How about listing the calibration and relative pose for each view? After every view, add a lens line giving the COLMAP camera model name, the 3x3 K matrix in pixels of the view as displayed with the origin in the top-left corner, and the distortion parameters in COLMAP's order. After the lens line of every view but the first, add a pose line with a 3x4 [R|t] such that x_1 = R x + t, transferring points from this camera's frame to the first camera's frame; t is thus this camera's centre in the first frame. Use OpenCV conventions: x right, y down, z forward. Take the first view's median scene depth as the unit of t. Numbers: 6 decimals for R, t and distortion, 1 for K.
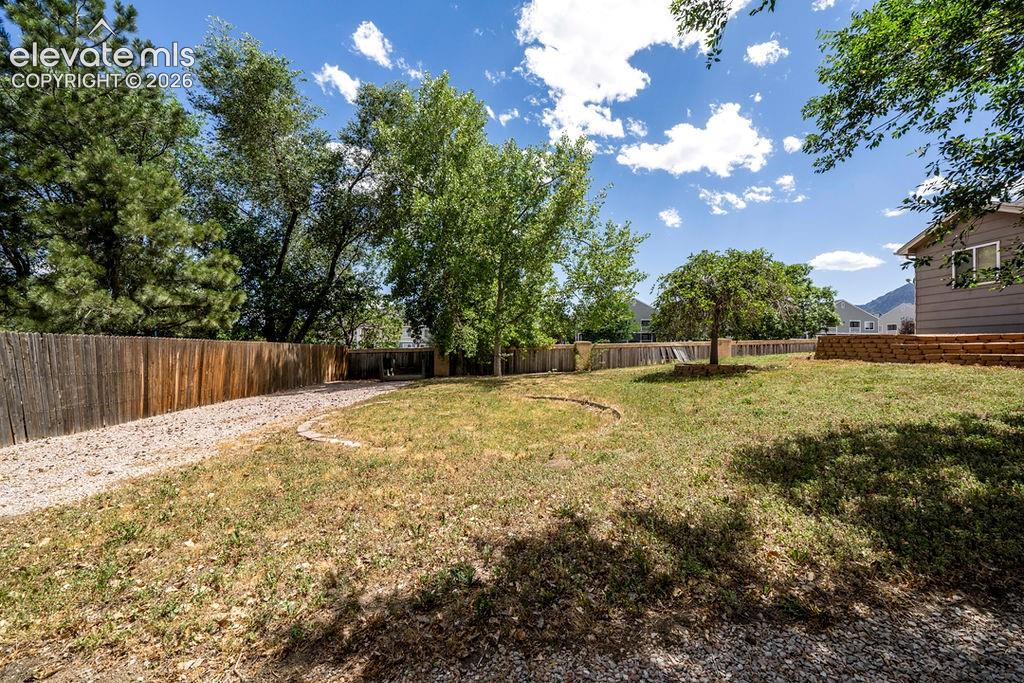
lens RADIAL K [[407.8, 0, 509.6], [0, 407.8, 341.2], [0, 0, 1]] dist [0.004405, 0.000404]
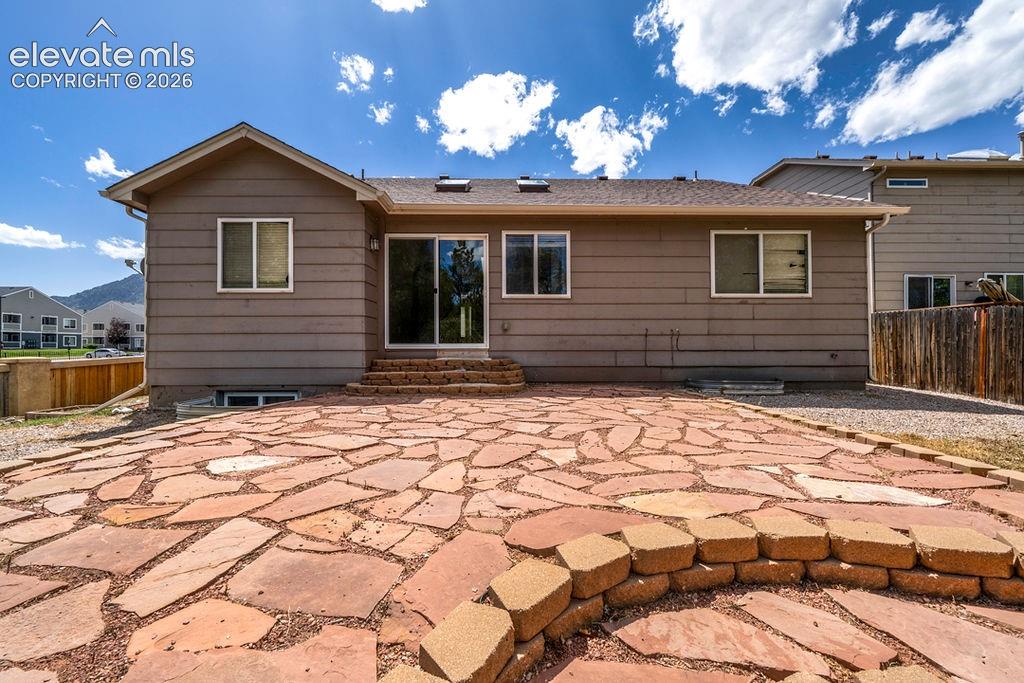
lens RADIAL K [[407.8, 0, 512.6], [0, 407.8, 341.1], [0, 0, 1]] dist [0.004405, 0.000404]
pose [[0.029608, 0.005641, 0.999546, 0.609220], [-0.012908, 0.999903, -0.005260, -0.072313], [-0.999478, -0.012746, 0.029677, 0.645391]]
